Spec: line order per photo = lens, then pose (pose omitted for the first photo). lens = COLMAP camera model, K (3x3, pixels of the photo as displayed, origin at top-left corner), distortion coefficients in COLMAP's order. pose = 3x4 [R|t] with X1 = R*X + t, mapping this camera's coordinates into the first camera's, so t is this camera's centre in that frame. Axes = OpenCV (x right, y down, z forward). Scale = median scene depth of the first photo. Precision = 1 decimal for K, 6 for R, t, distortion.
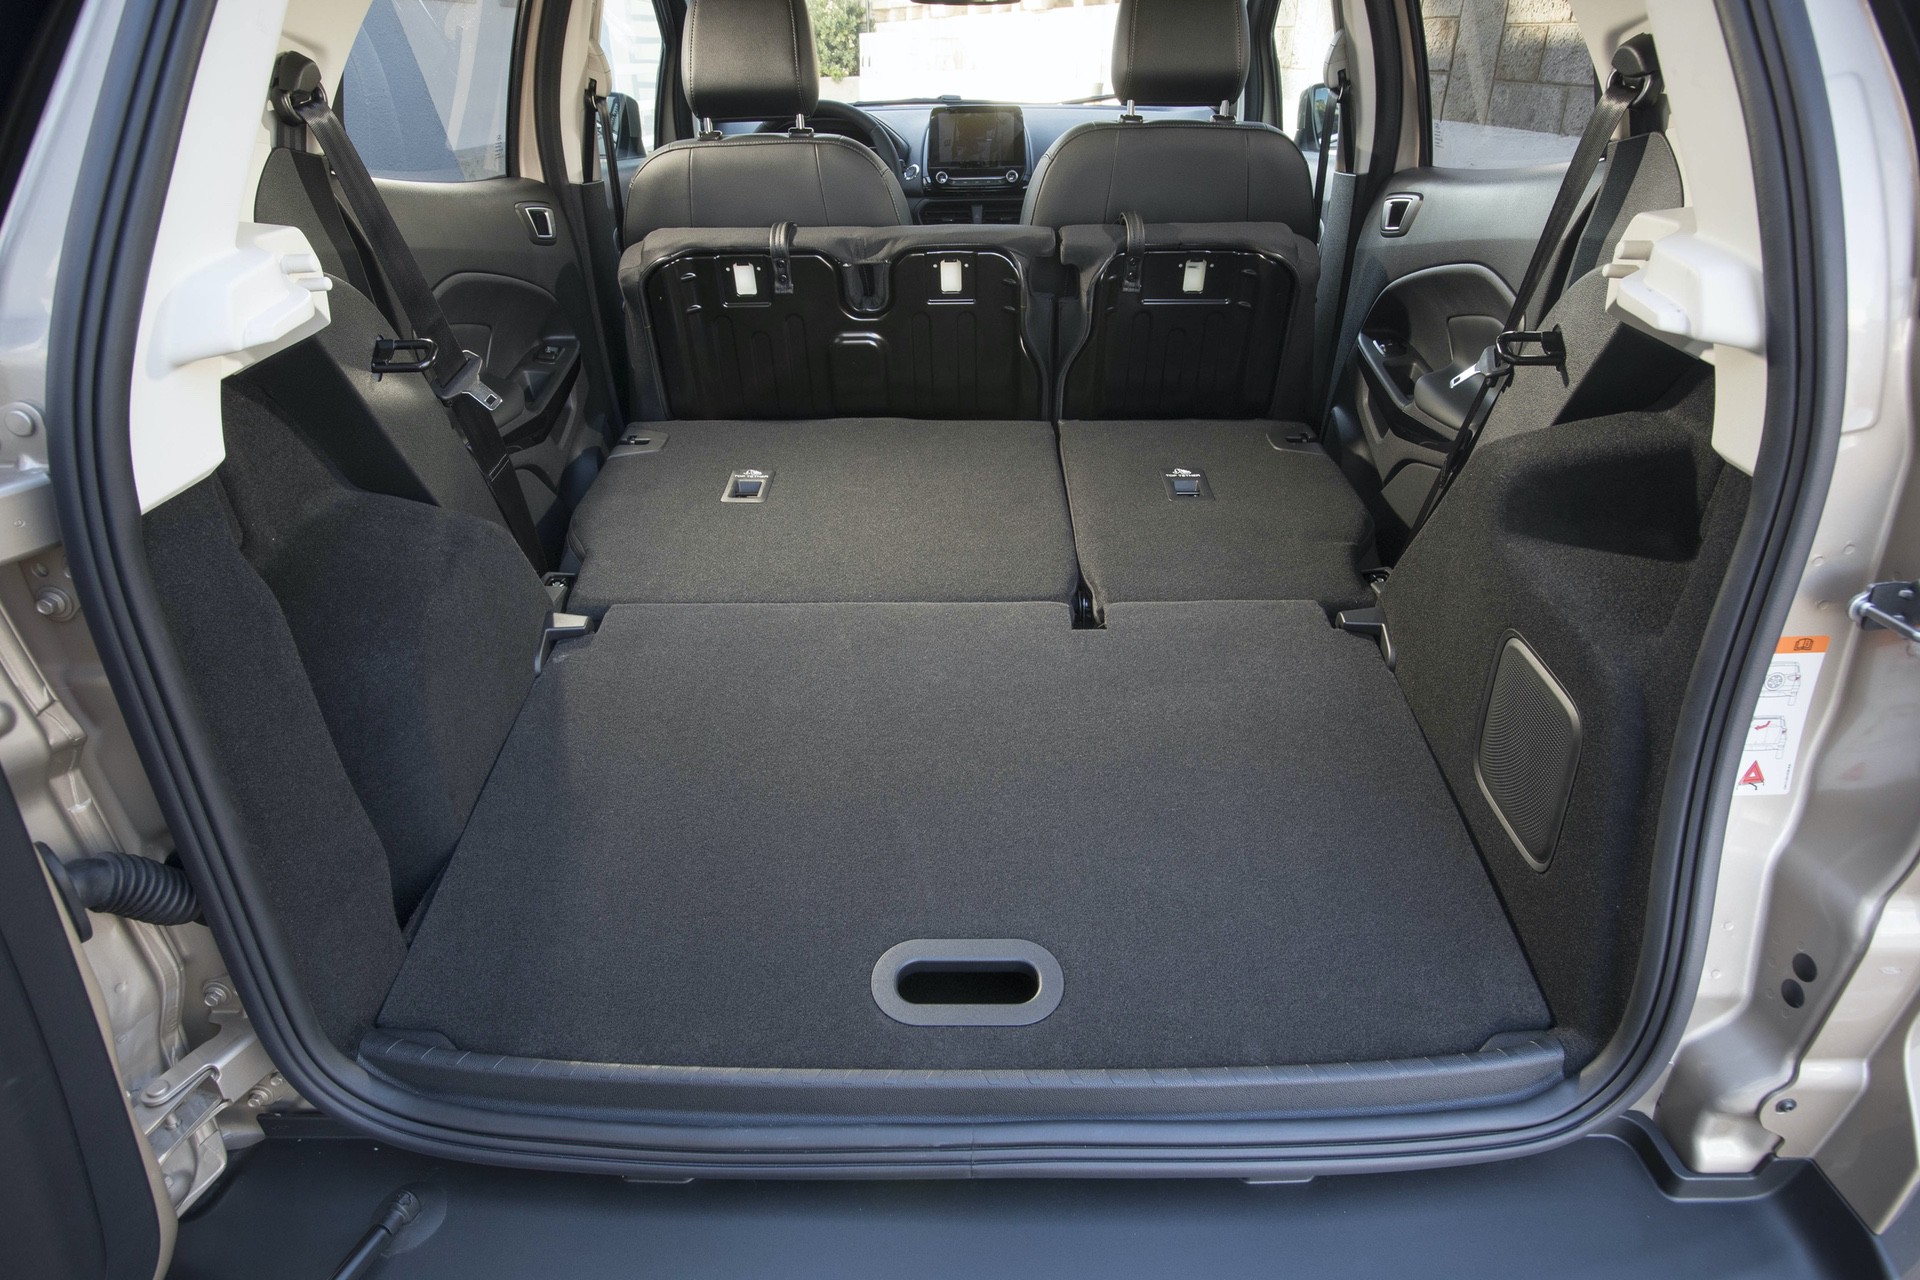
lens RADIAL K [[1161.3, 0, 969.1], [0, 1161.3, 638.0], [0, 0, 1]] dist [-0.034326, 0.020896]
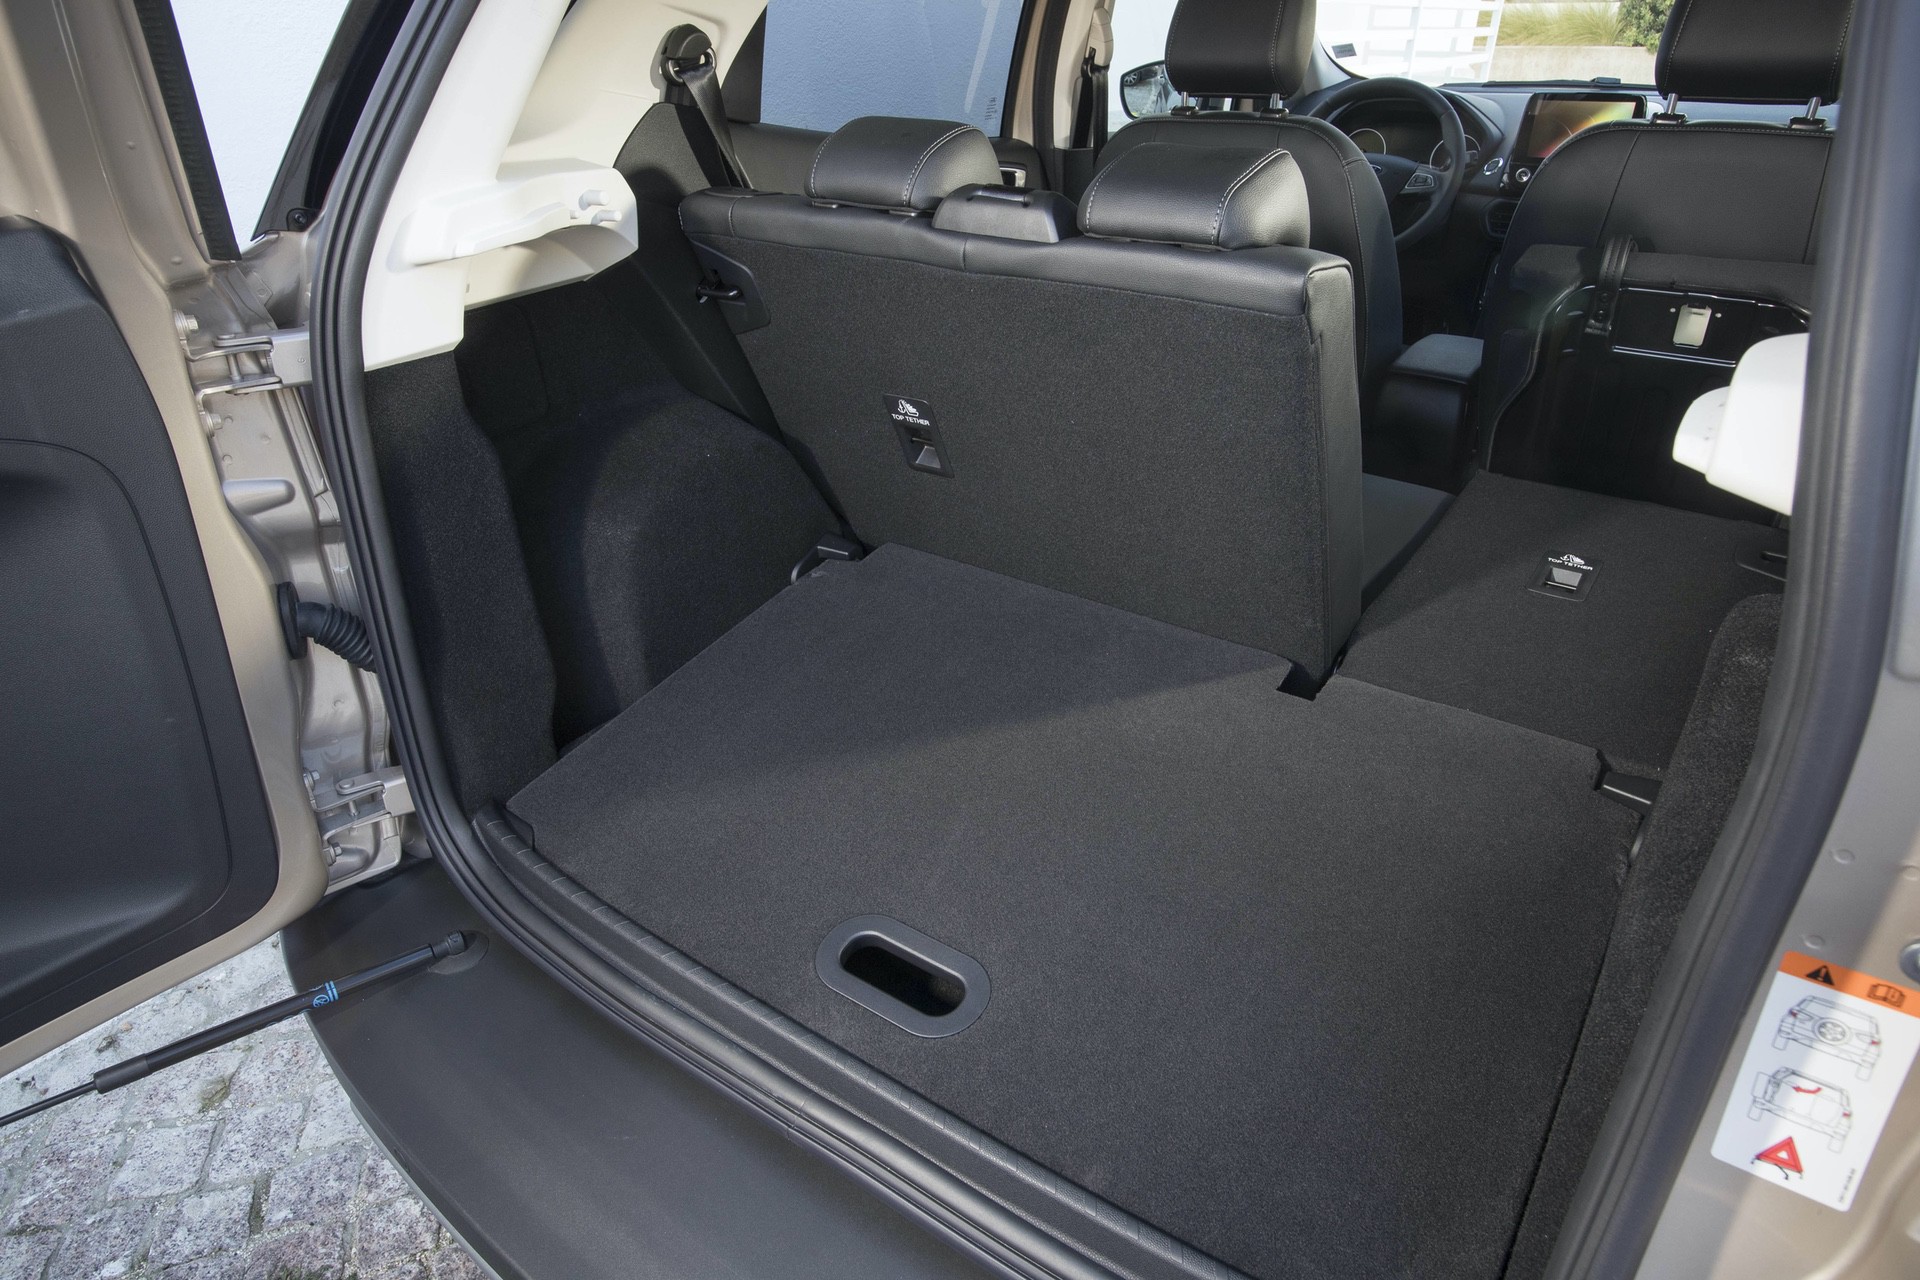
lens RADIAL K [[1205.6, 0, 959.0], [0, 1205.6, 637.7], [0, 0, 1]] dist [-0.036655, 0.030712]
pose [[0.811804, 0.277640, -0.513703, 0.523453], [-0.271392, 0.958339, 0.089071, -0.092112], [0.517031, 0.067107, 0.853332, 0.132232]]
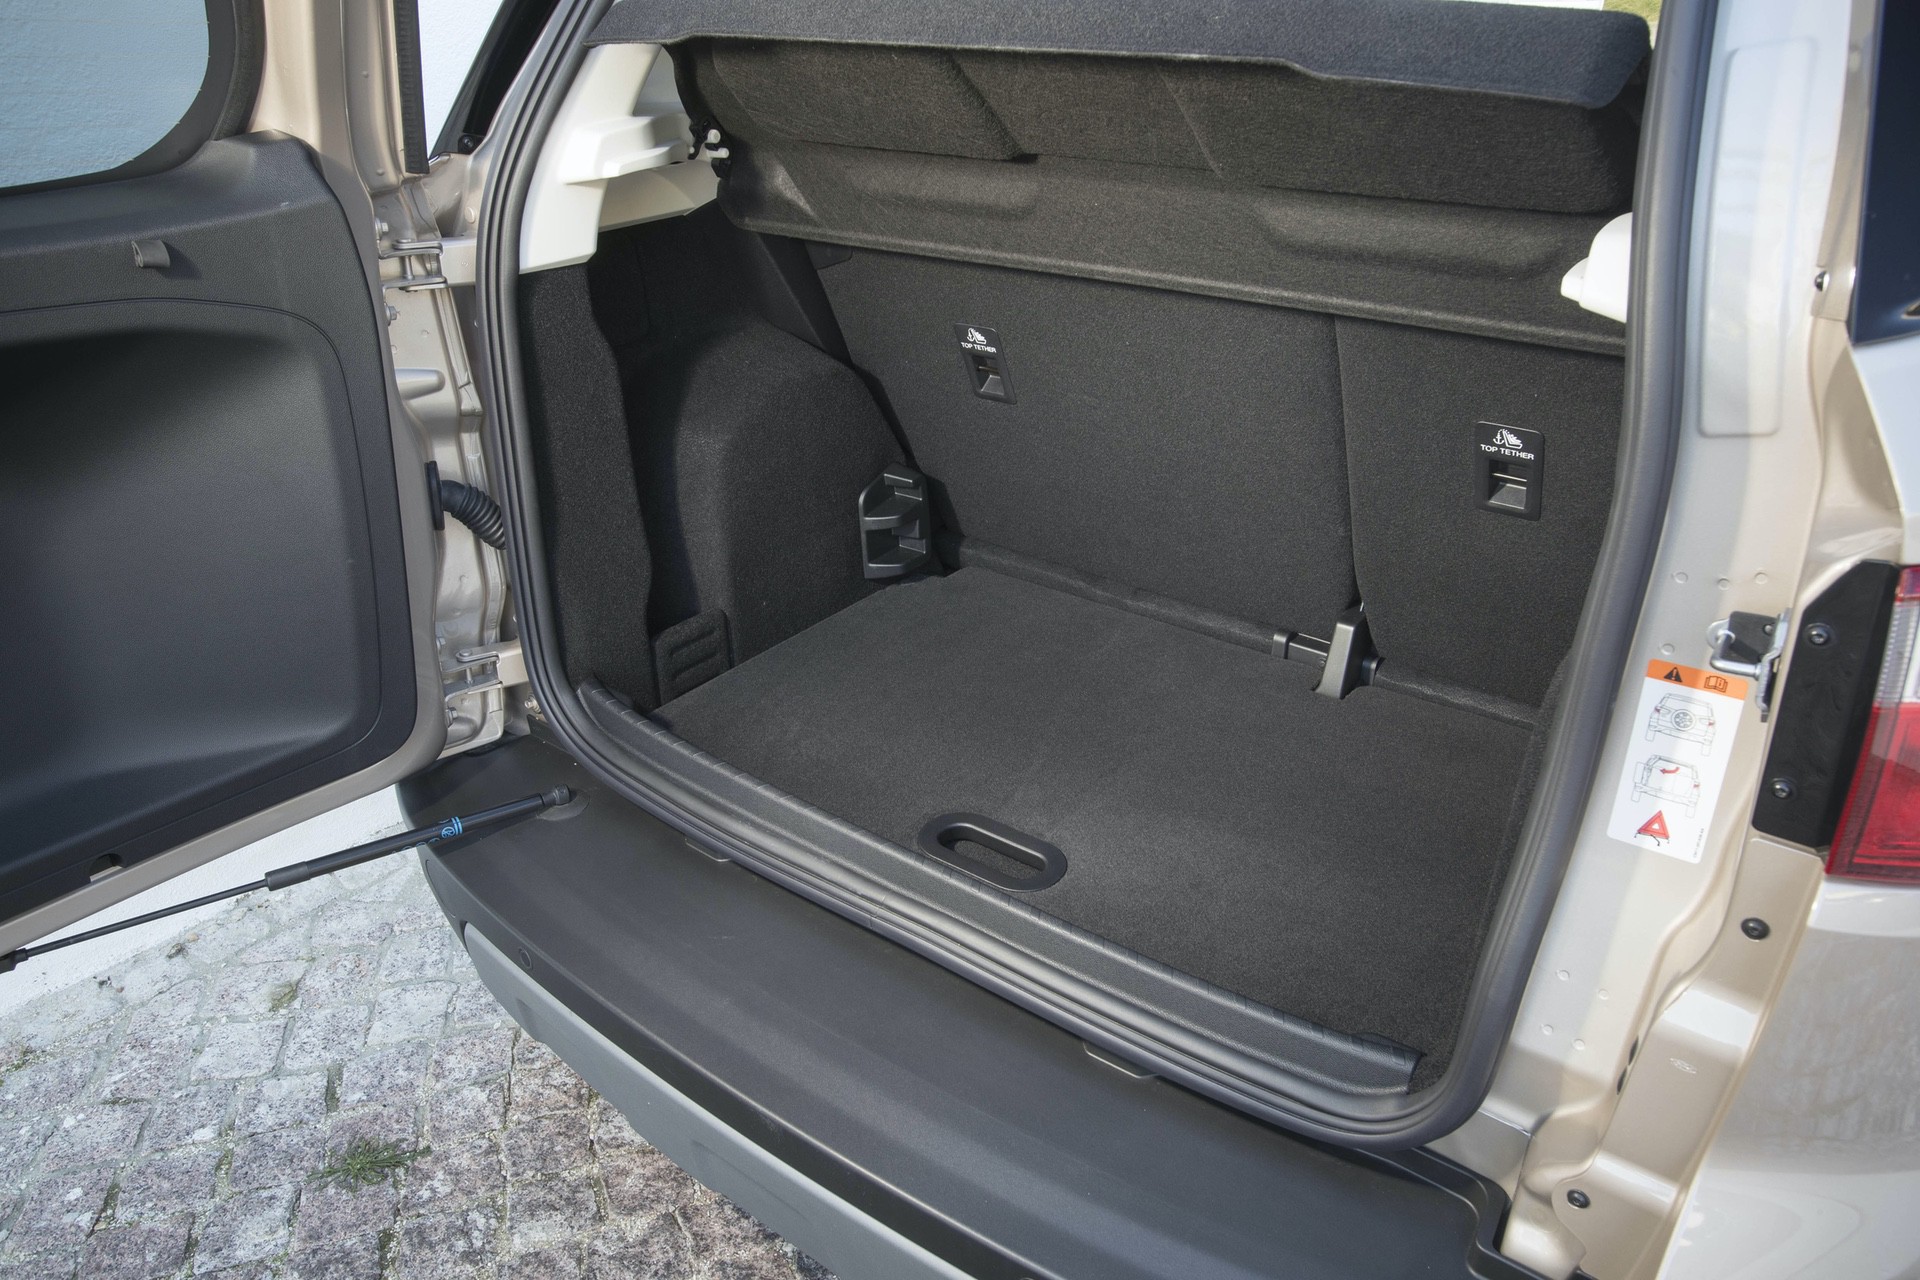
lens RADIAL K [[1397.3, 0, 954.2], [0, 1397.3, 643.7], [0, 0, 1]] dist [-0.022568, 0.018250]
pose [[0.791958, 0.277036, -0.544108, 0.737023], [-0.292565, 0.954356, 0.060083, 0.072901], [0.535918, 0.111603, 0.836861, -0.184268]]
